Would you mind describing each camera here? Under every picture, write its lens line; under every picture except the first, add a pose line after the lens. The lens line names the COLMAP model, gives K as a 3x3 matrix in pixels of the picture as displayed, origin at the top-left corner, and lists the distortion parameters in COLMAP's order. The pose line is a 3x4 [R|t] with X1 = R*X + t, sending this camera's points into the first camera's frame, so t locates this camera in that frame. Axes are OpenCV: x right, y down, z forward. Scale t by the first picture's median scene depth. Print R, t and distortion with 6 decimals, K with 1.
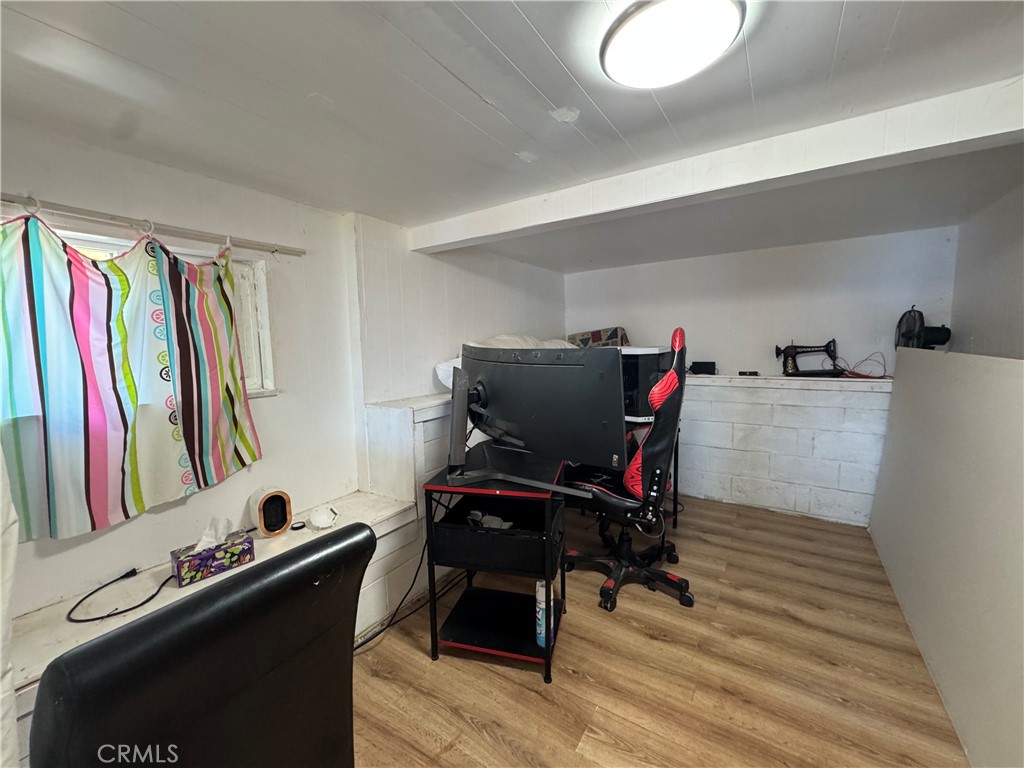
lens RADIAL K [[411.6, 0, 509.7], [0, 411.6, 382.9], [0, 0, 1]] dist [-0.002185, 0.000192]
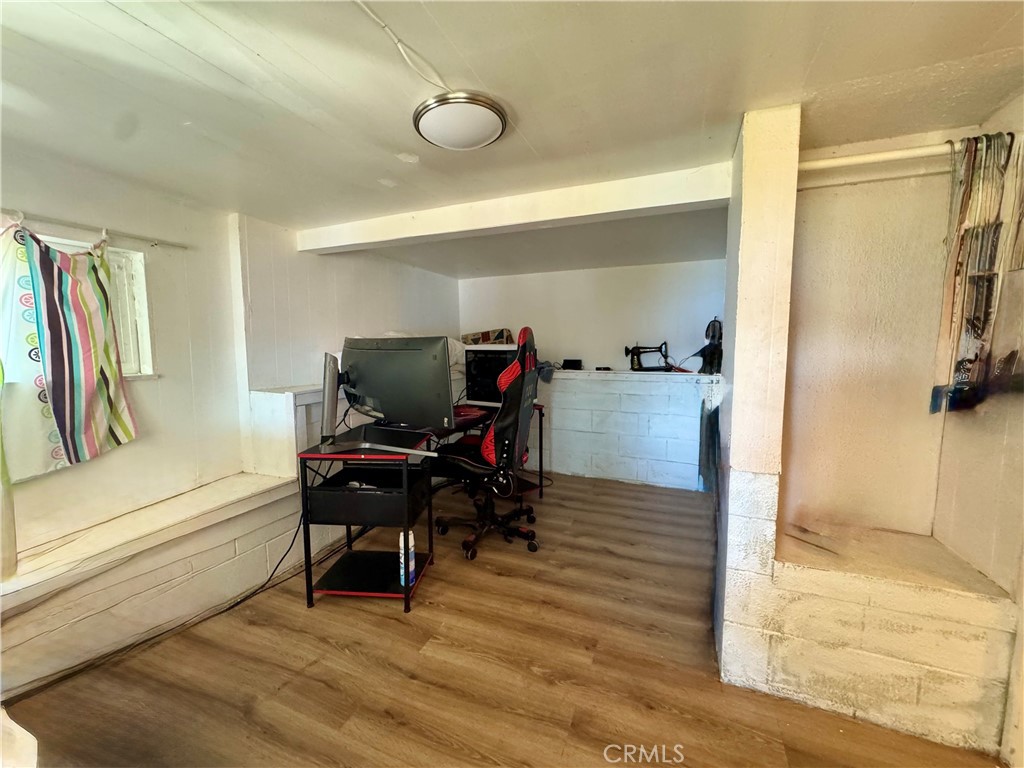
lens RADIAL K [[411.6, 0, 511.3], [0, 411.6, 383.1], [0, 0, 1]] dist [-0.002185, 0.000192]
pose [[0.981817, 0.001730, 0.189824, 0.155360], [0.000064, 0.999955, -0.009443, 0.055980], [-0.189832, 0.009283, 0.981773, -0.250183]]
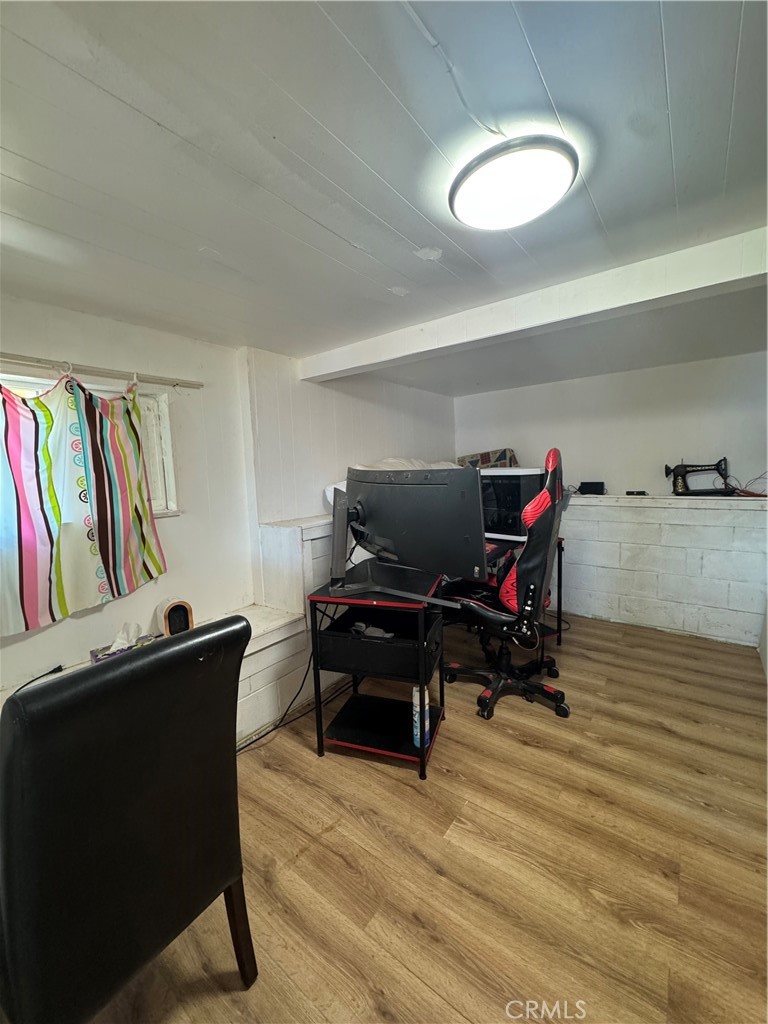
lens RADIAL K [[411.6, 0, 382.6], [0, 411.6, 511.3], [0, 0, 1]] dist [-0.002185, 0.000192]
pose [[0.997632, -0.005443, -0.068566, 0.061719], [0.006241, 0.999915, 0.011434, 0.010751], [0.068498, -0.011835, 0.997581, -0.074022]]
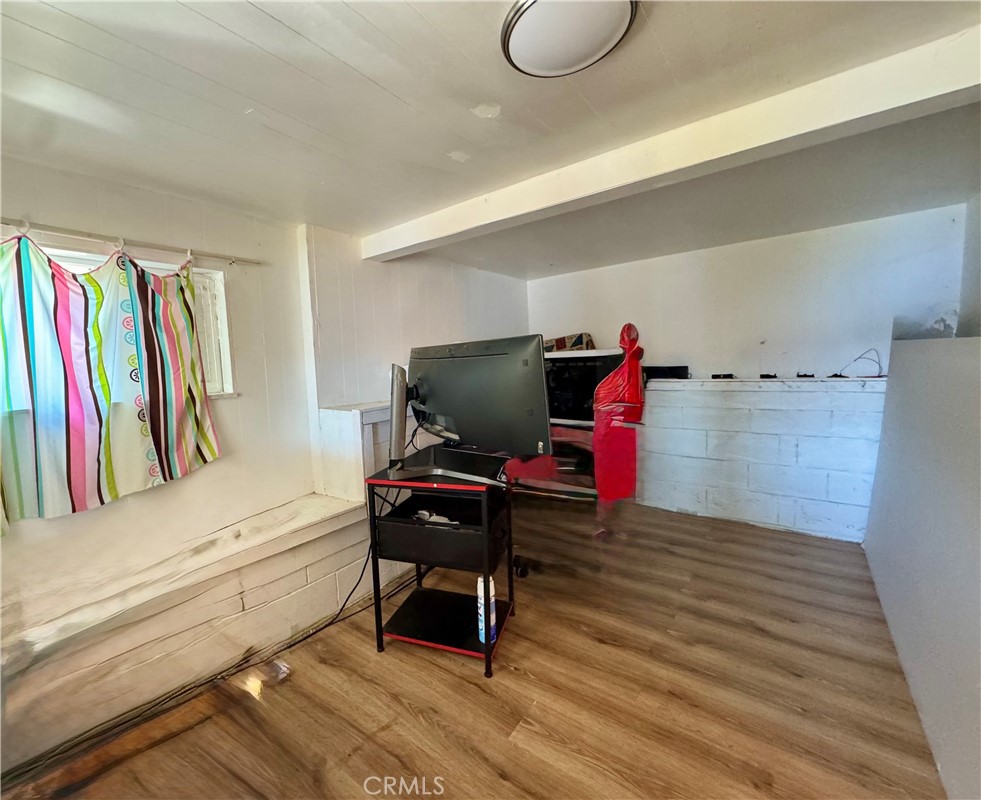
lens RADIAL K [[428.1, 0, 444.2], [0, 428.1, 400.1], [0, 0, 1]] dist [0.000215, 0.000203]
pose [[0.994560, -0.012393, -0.103430, 0.096848], [0.011477, 0.999889, -0.009452, 0.058984], [0.103535, 0.008213, 0.994592, -0.051547]]
